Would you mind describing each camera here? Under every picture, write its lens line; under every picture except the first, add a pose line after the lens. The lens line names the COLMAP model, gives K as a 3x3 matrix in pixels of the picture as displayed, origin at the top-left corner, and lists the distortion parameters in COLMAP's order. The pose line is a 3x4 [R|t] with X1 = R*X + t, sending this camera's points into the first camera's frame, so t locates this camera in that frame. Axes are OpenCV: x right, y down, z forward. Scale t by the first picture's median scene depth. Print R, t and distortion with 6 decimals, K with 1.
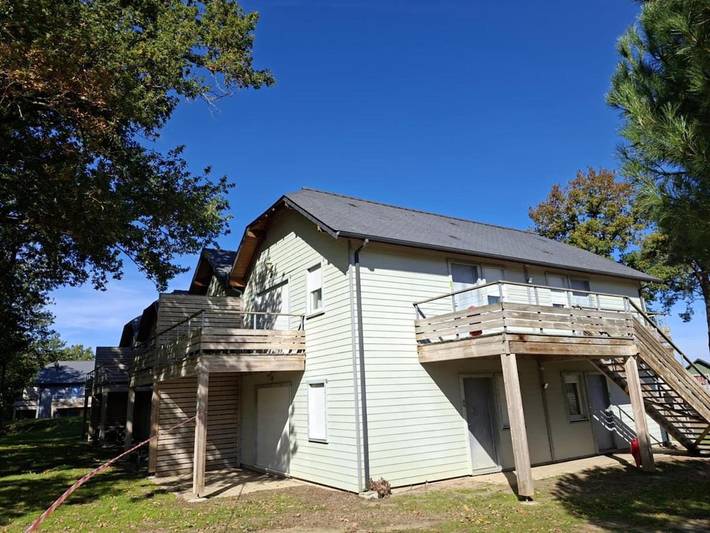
lens RADIAL K [[477.3, 0, 340.2], [0, 477.3, 263.5], [0, 0, 1]] dist [0.113113, -0.101486]
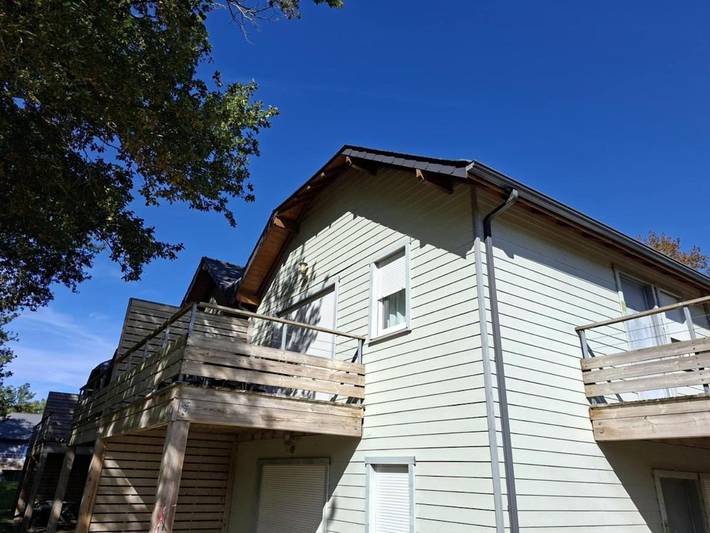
lens RADIAL K [[477.3, 0, 340.2], [0, 477.3, 263.5], [0, 0, 1]] dist [0.113113, -0.101486]
pose [[0.996358, 0.085260, 0.000887, -0.113350], [-0.084118, 0.984600, -0.153254, 0.109775], [-0.013940, 0.152621, 0.988186, 0.405054]]
